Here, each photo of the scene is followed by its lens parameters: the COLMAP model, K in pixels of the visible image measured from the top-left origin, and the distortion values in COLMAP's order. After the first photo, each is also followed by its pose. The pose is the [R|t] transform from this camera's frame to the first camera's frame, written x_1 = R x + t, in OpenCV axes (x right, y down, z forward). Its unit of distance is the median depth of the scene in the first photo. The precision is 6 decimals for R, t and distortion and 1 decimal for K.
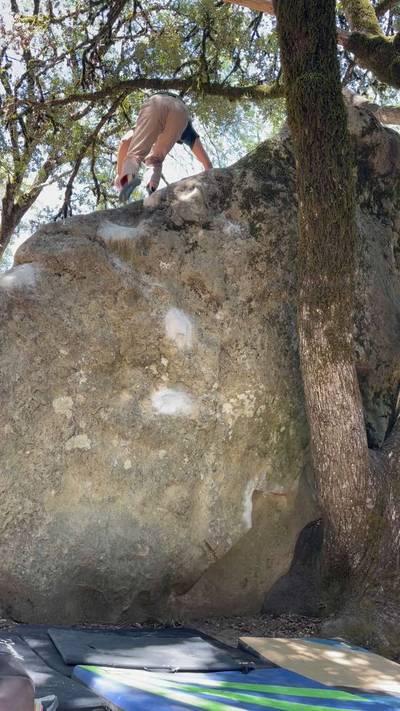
lens RADIAL K [[607.4, 0, 199.2], [0, 607.4, 354.4], [0, 0, 1]] dist [0.112375, -0.181355]
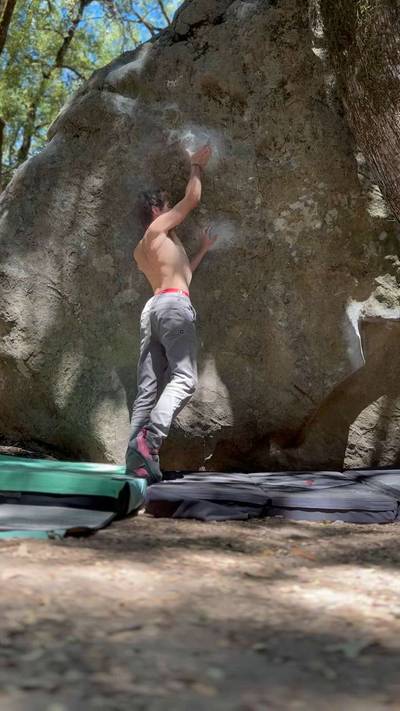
lens RADIAL K [[607.4, 0, 196.8], [0, 607.4, 357.9], [0, 0, 1]] dist [0.112375, -0.181355]
pose [[0.787891, -0.172650, -0.591118, 0.424577], [0.212817, 0.977091, -0.001723, 0.247658], [0.577873, -0.124443, 0.806583, 0.244468]]
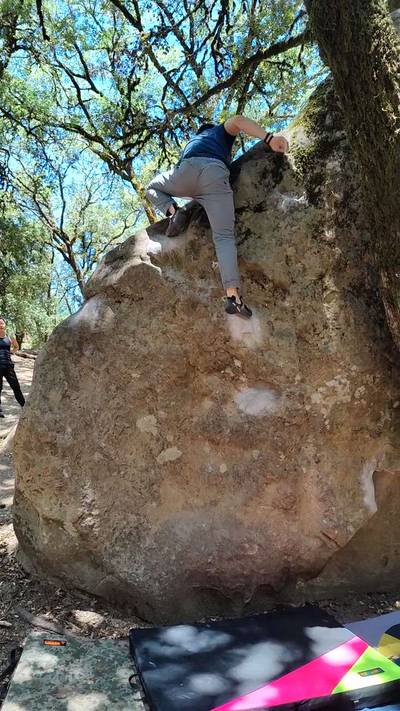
lens RADIAL K [[495.2, 0, 198.7], [0, 495.2, 356.9], [0, 0, 1]] dist [0.019493, 0.003656]
pose [[0.893382, -0.157917, -0.420632, 0.217154], [0.211451, 0.973815, 0.083506, -0.075890], [0.396430, -0.163545, 0.903380, 0.259289]]
